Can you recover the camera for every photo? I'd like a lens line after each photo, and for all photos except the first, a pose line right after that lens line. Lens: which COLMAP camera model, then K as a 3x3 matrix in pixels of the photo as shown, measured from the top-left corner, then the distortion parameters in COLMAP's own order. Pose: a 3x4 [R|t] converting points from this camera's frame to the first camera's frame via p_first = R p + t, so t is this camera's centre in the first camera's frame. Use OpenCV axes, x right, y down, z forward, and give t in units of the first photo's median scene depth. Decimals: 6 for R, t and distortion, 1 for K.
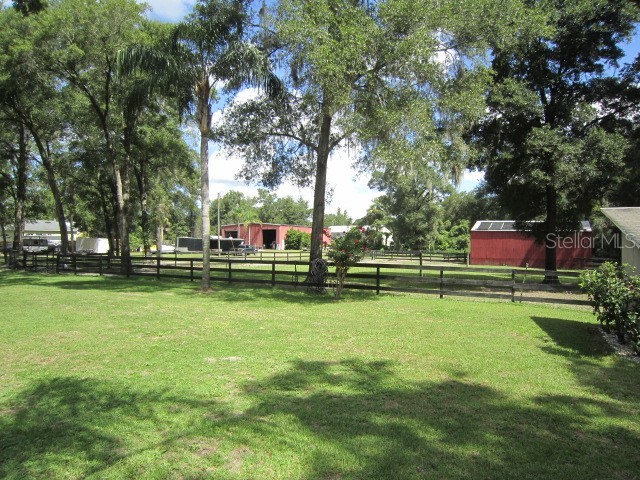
lens RADIAL K [[458.6, 0, 320.7], [0, 458.6, 240.7], [0, 0, 1]] dist [-0.024530, -0.004344]
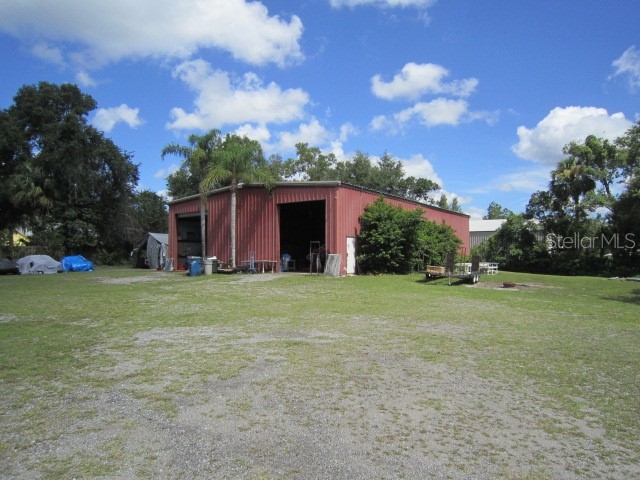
lens RADIAL K [[458.6, 0, 320.5], [0, 458.6, 241.7], [0, 0, 1]] dist [-0.024530, -0.004344]
pose [[0.990703, 0.004266, -0.135977, -0.048774], [-0.008008, 0.999604, -0.026980, 0.005787], [0.135808, 0.027818, 0.990345, 0.565923]]
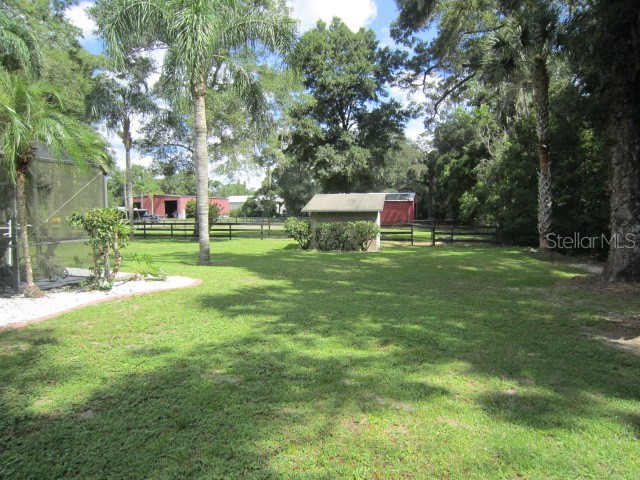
lens RADIAL K [[458.6, 0, 321.3], [0, 458.6, 239.8], [0, 0, 1]] dist [-0.024530, -0.004344]
pose [[0.979531, -0.025919, 0.199620, 0.019279], [0.012508, 0.997597, 0.068150, -0.000314], [-0.200907, -0.064258, 0.977501, -0.152754]]
